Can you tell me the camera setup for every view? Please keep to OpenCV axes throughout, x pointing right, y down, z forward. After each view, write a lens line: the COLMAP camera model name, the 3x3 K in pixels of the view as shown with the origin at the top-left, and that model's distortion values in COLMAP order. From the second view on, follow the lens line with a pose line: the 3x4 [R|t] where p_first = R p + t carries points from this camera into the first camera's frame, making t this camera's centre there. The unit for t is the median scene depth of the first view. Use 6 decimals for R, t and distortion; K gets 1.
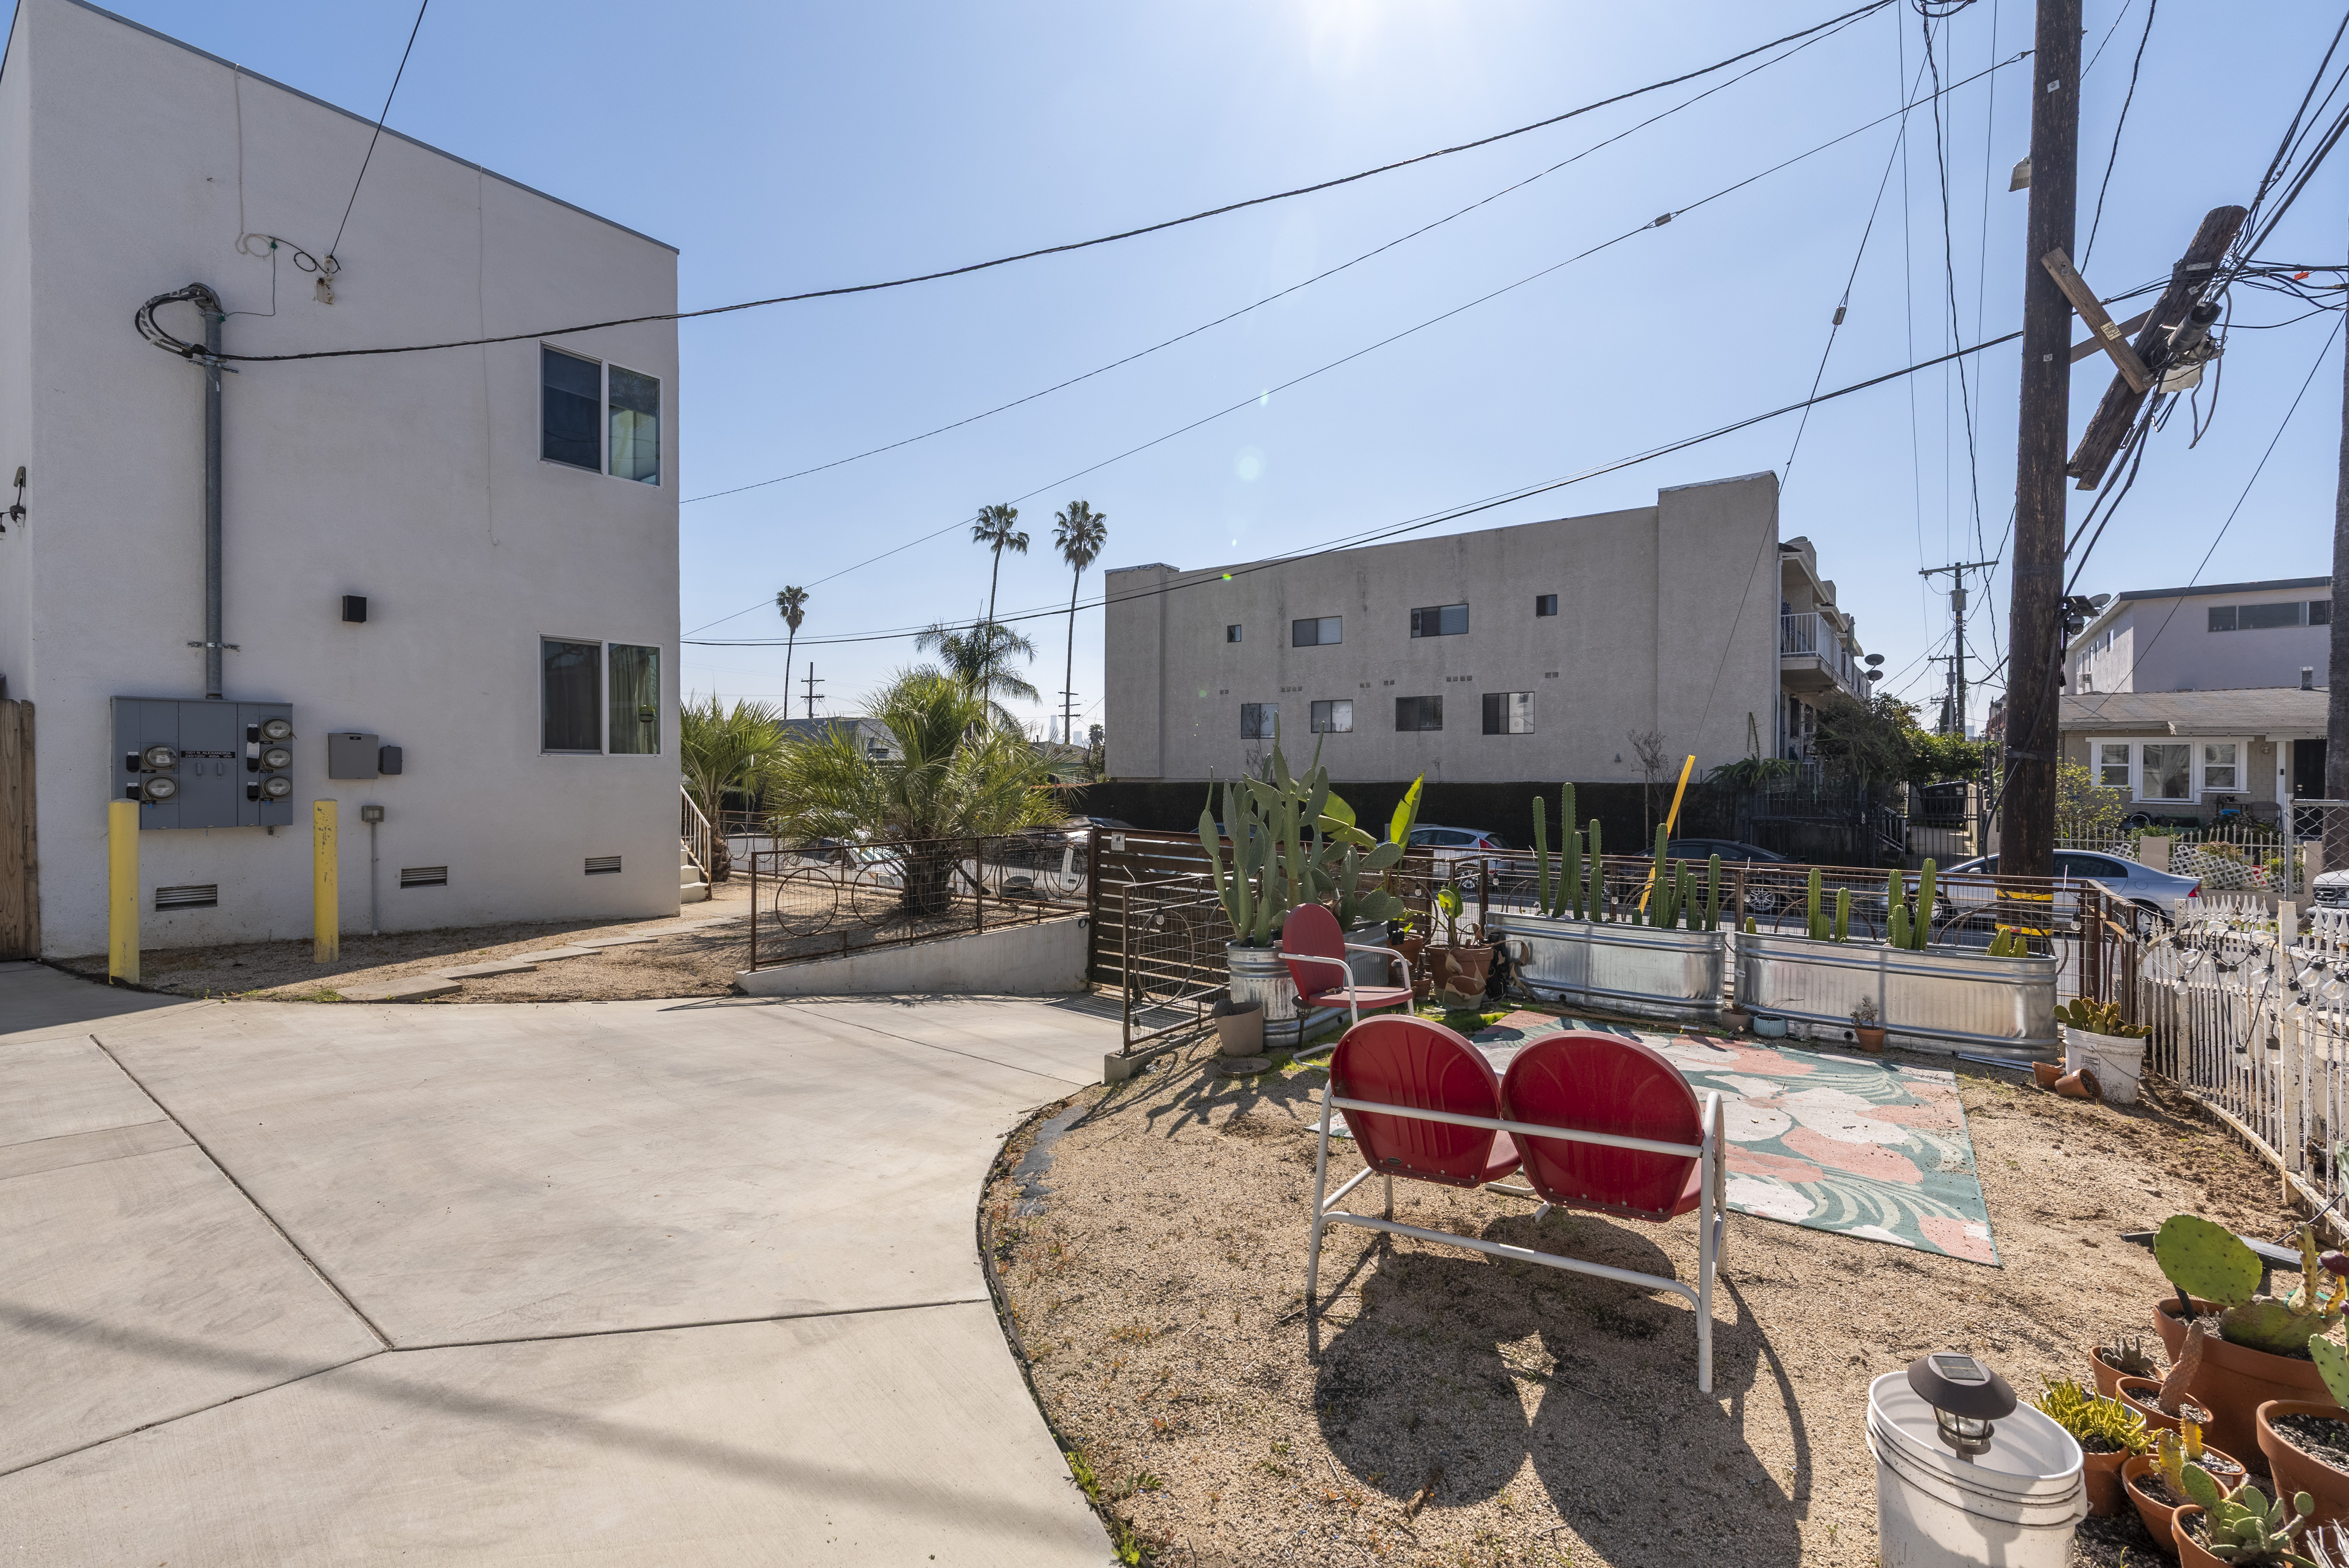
lens RADIAL K [[1002.8, 0, 1188.2], [0, 1002.8, 778.9], [0, 0, 1]] dist [0.003342, -0.000578]
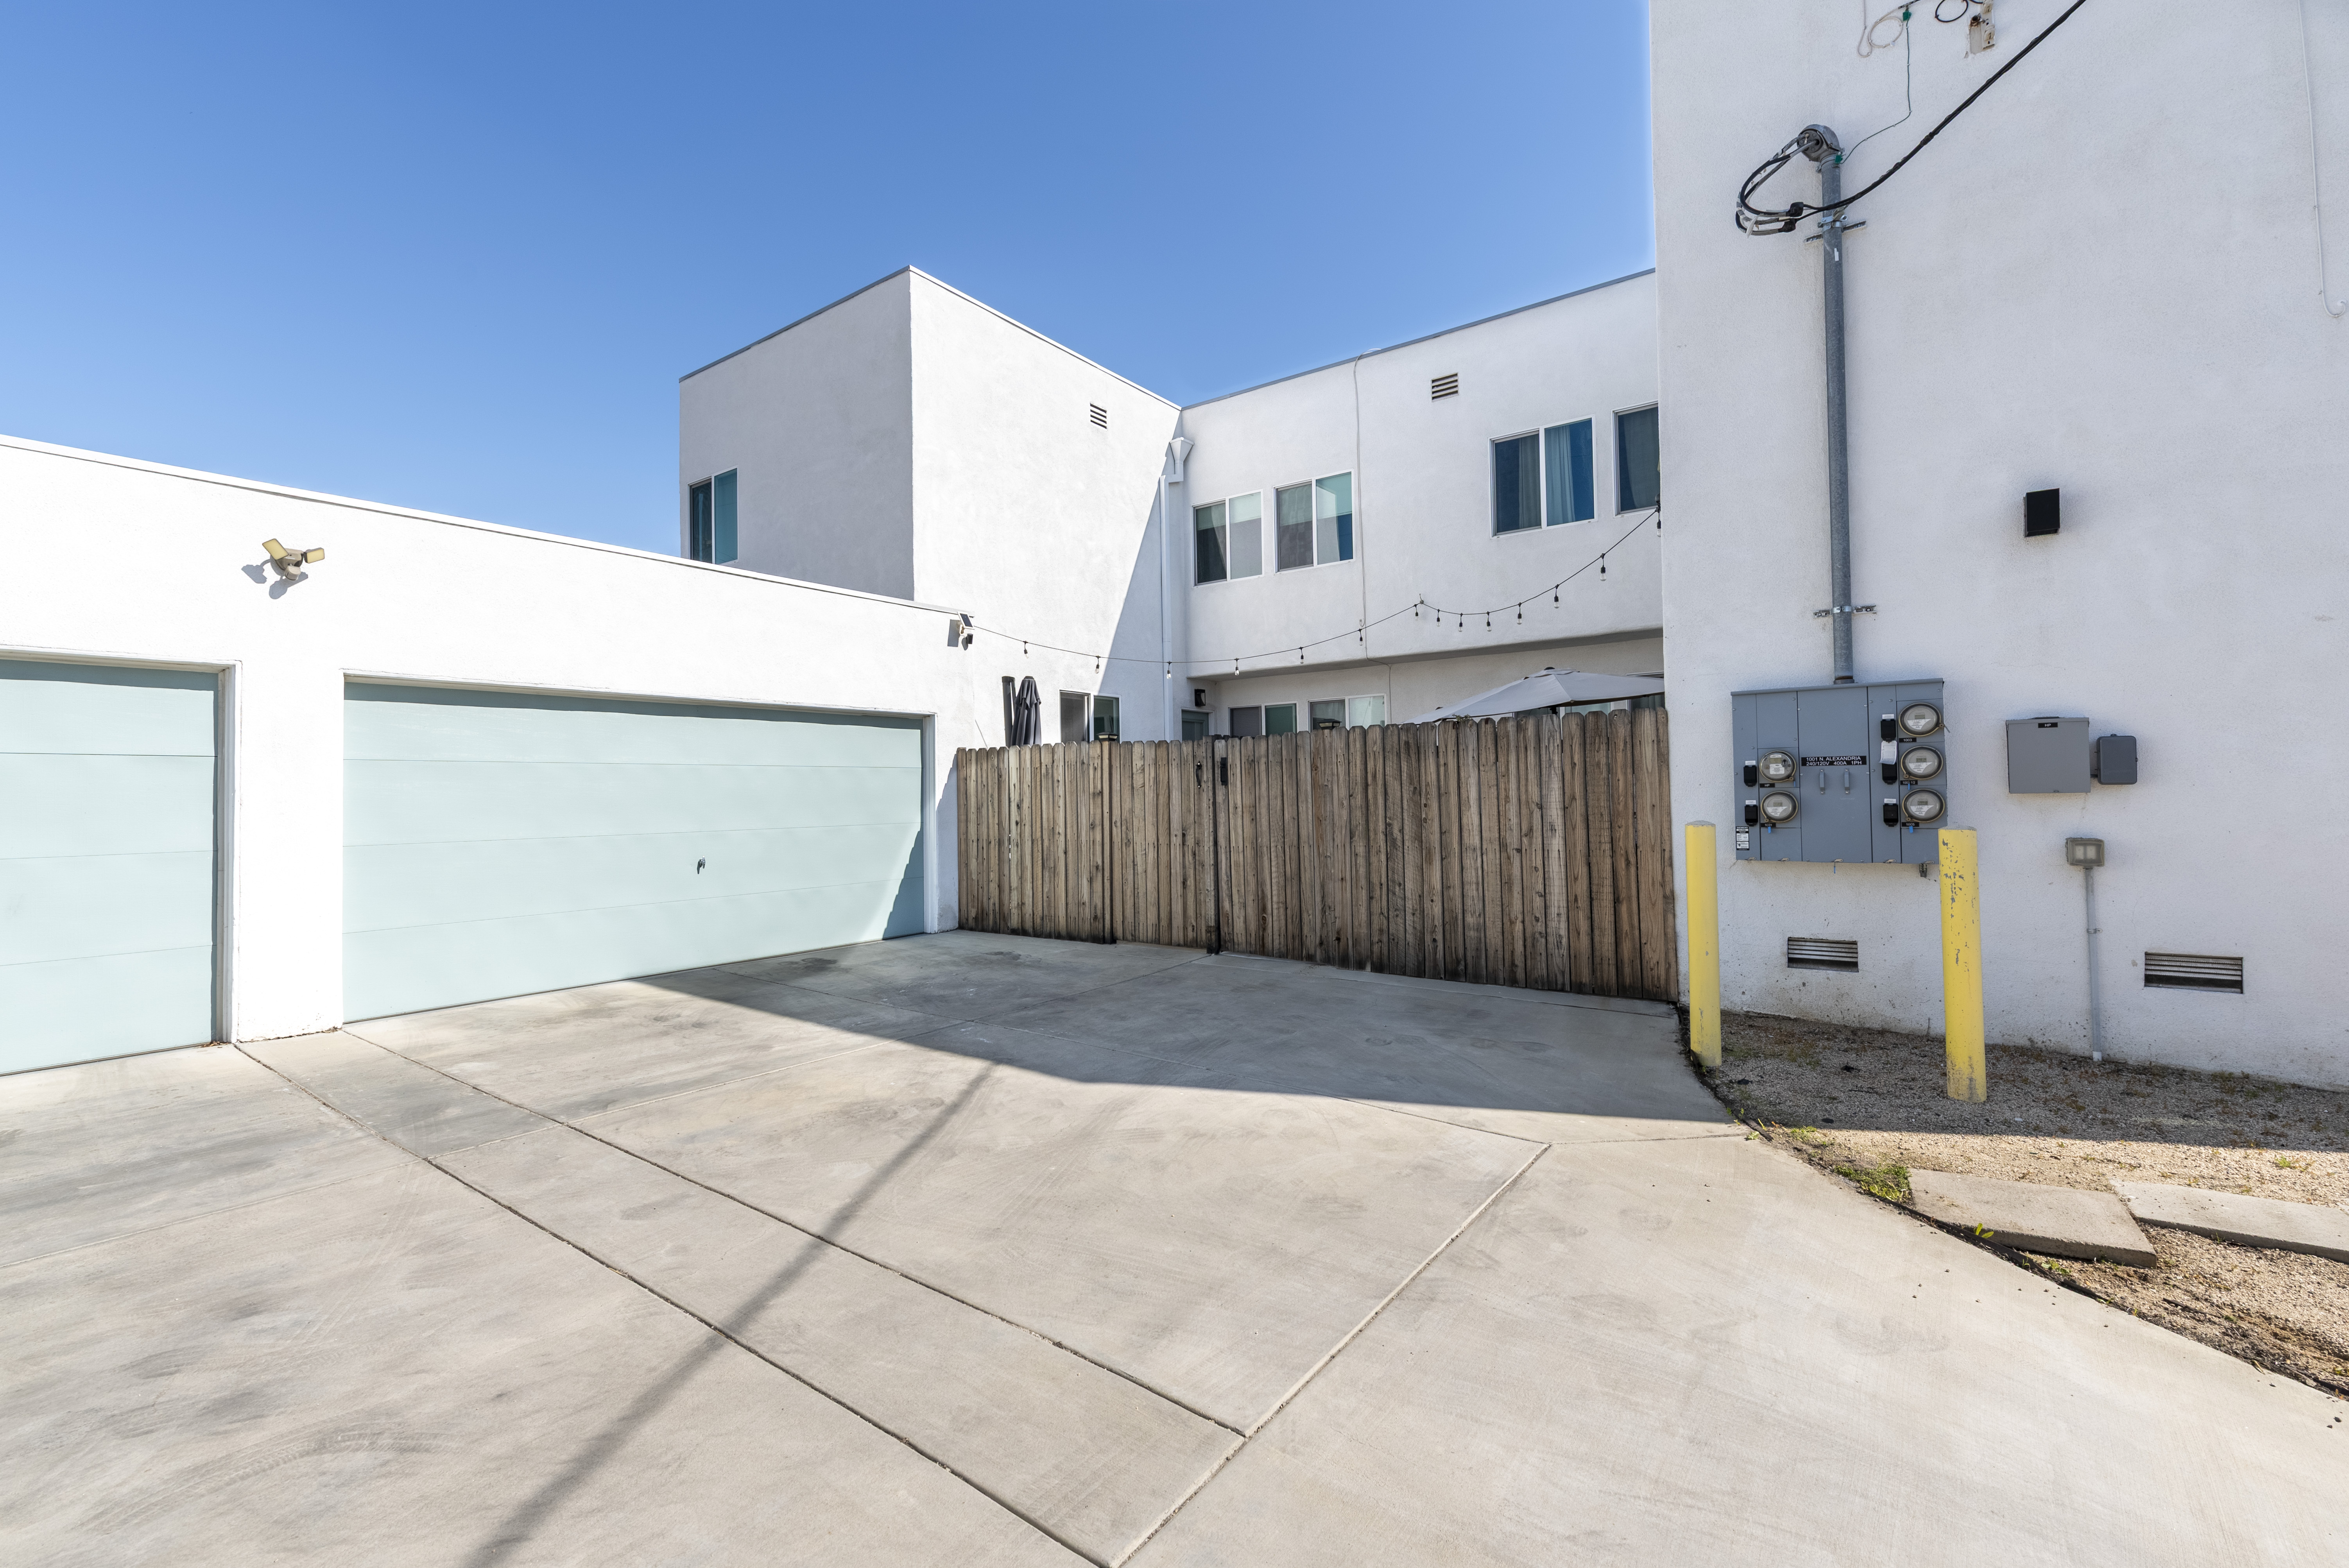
lens RADIAL K [[1002.8, 0, 1184.1], [0, 1002.8, 779.0], [0, 0, 1]] dist [0.003342, -0.000578]
pose [[0.019073, -0.024842, -0.999509, -0.253698], [0.004321, 0.999684, -0.024764, 0.004772], [0.999809, -0.003846, 0.019174, 0.505201]]
